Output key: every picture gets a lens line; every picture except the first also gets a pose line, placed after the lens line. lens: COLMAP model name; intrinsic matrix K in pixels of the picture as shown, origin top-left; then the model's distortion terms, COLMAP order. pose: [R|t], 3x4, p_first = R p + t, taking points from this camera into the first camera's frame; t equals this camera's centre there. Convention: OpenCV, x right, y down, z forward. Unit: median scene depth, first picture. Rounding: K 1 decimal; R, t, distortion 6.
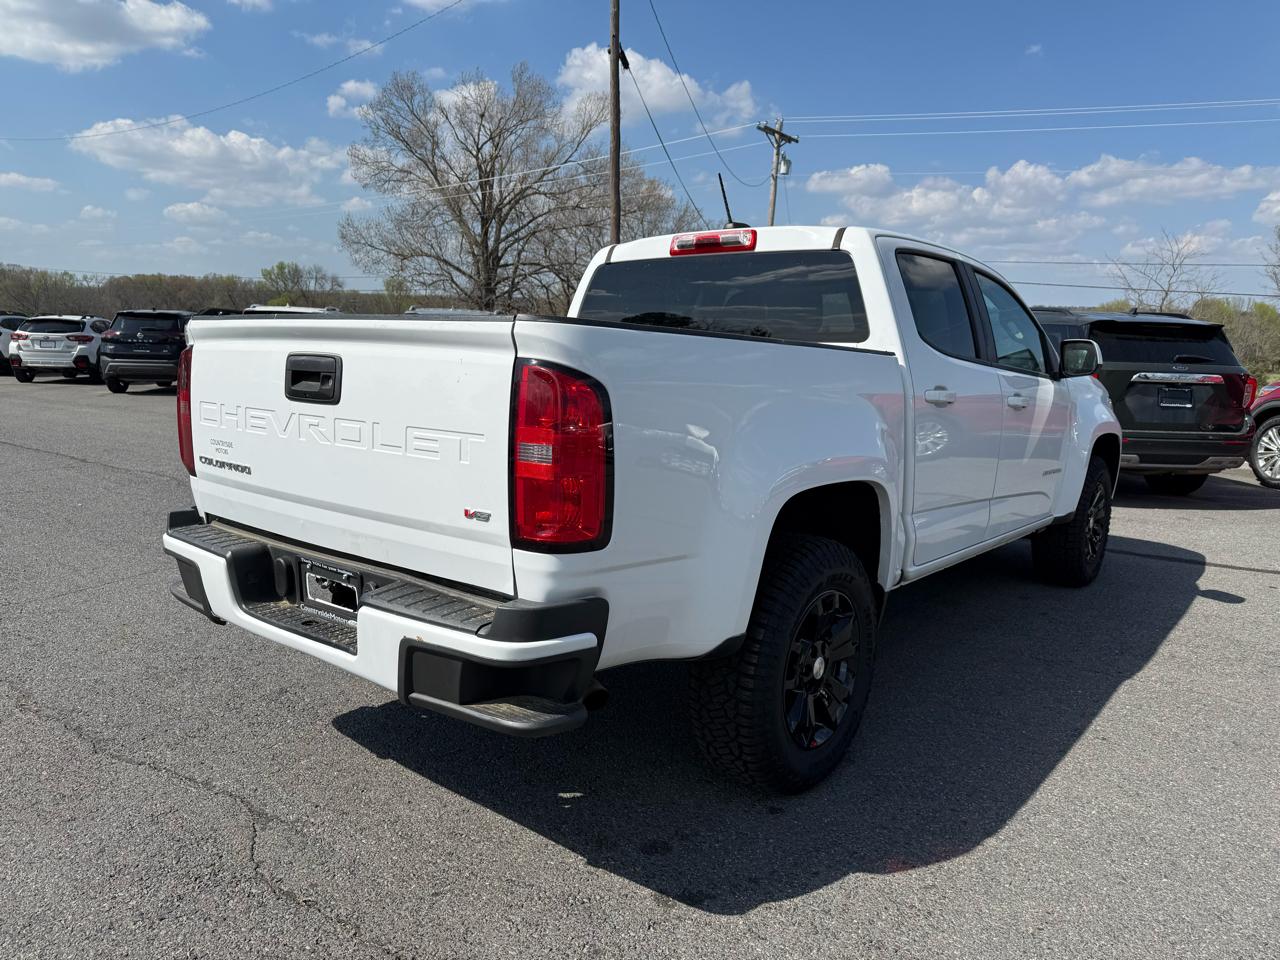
lens RADIAL K [[905.1, 0, 642.6], [0, 905.1, 481.7], [0, 0, 1]] dist [0.012622, -0.028497]
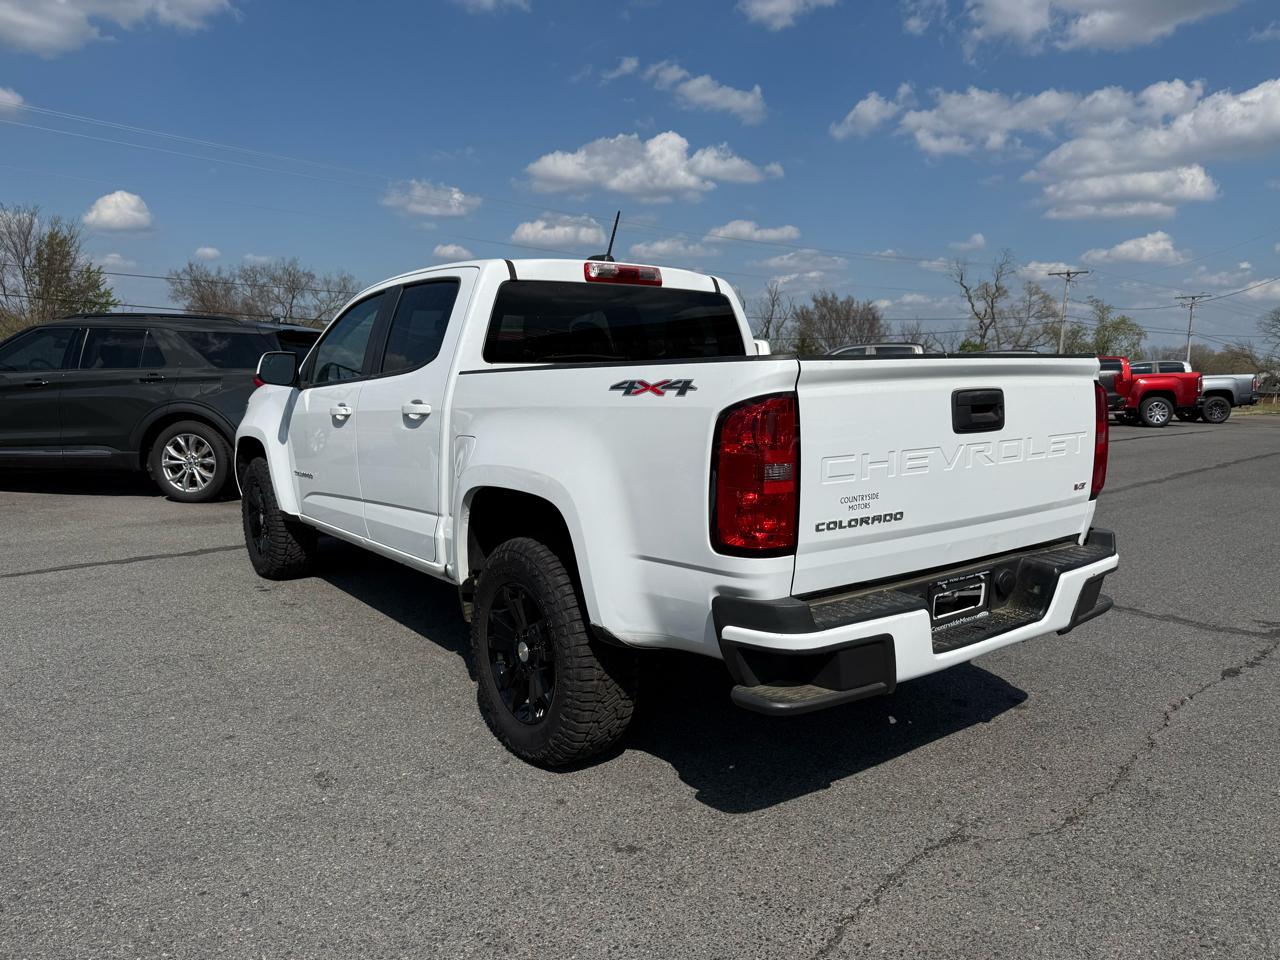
lens RADIAL K [[888.9, 0, 647.2], [0, 888.9, 487.8], [0, 0, 1]] dist [0.053867, -0.066802]
pose [[0.242206, -0.160381, 0.956877, -1.244422], [0.148178, 0.980788, 0.126882, -0.178674], [-0.958843, 0.111057, 0.261318, 0.900517]]
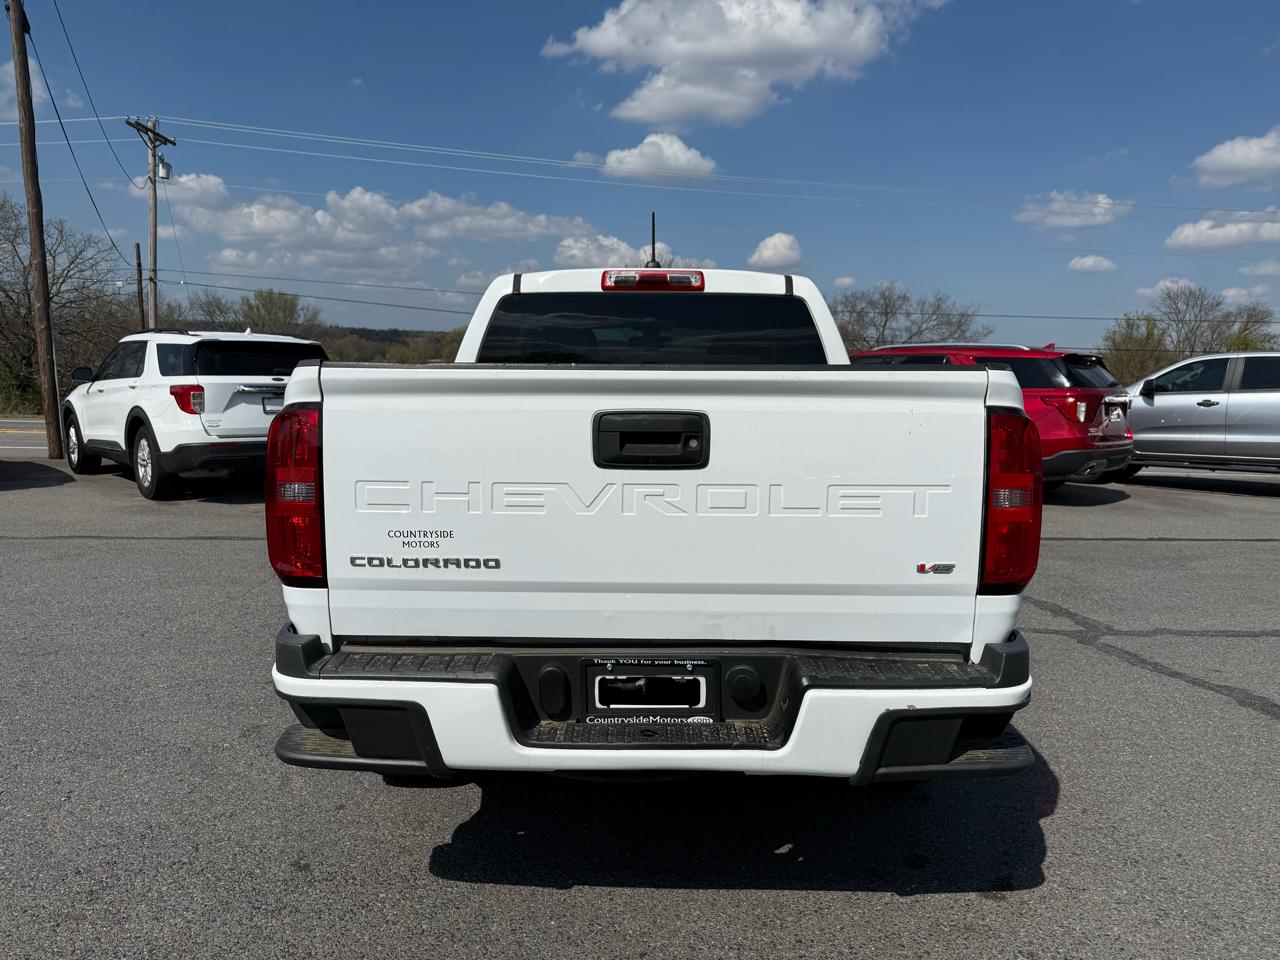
lens RADIAL K [[888.9, 0, 647.2], [0, 888.9, 487.8], [0, 0, 1]] dist [0.053867, -0.066802]
pose [[0.783906, -0.092933, 0.613885, -0.702126], [0.101578, 0.994609, 0.020857, -0.069953], [-0.612513, 0.046008, 0.789120, 0.289544]]
